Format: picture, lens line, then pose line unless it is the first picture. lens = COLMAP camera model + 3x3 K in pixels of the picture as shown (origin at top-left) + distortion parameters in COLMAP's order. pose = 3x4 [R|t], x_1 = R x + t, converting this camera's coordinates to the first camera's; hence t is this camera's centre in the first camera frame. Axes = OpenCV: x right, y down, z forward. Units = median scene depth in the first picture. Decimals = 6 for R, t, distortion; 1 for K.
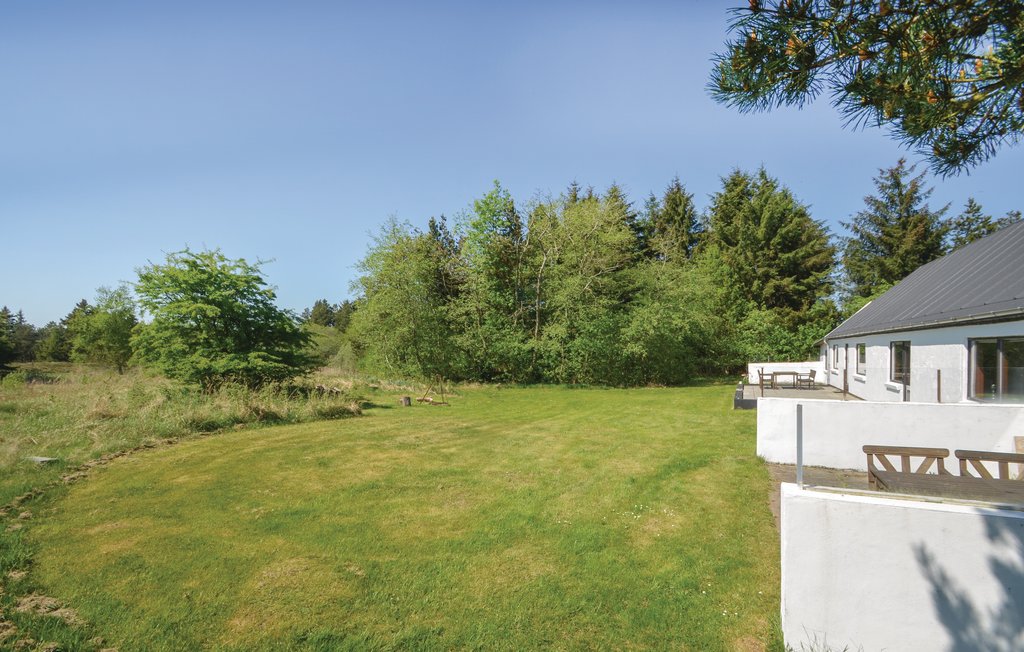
lens RADIAL K [[460.8, 0, 507.7], [0, 460.8, 348.3], [0, 0, 1]] dist [-0.002200, -0.000441]
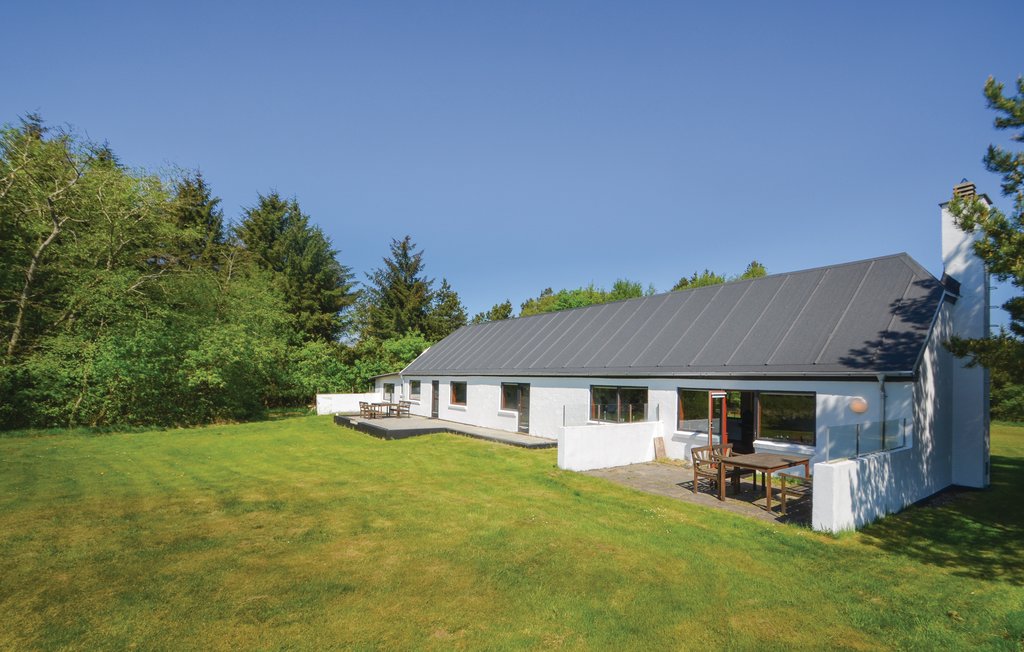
lens RADIAL K [[482.7, 0, 512.7], [0, 482.7, 356.0], [0, 0, 1]] dist [-0.001693, -0.000158]
pose [[0.432081, 0.065348, 0.899464, -0.237556], [-0.033235, 0.997848, -0.056531, -0.005604], [-0.901222, -0.005468, 0.433322, 0.141661]]
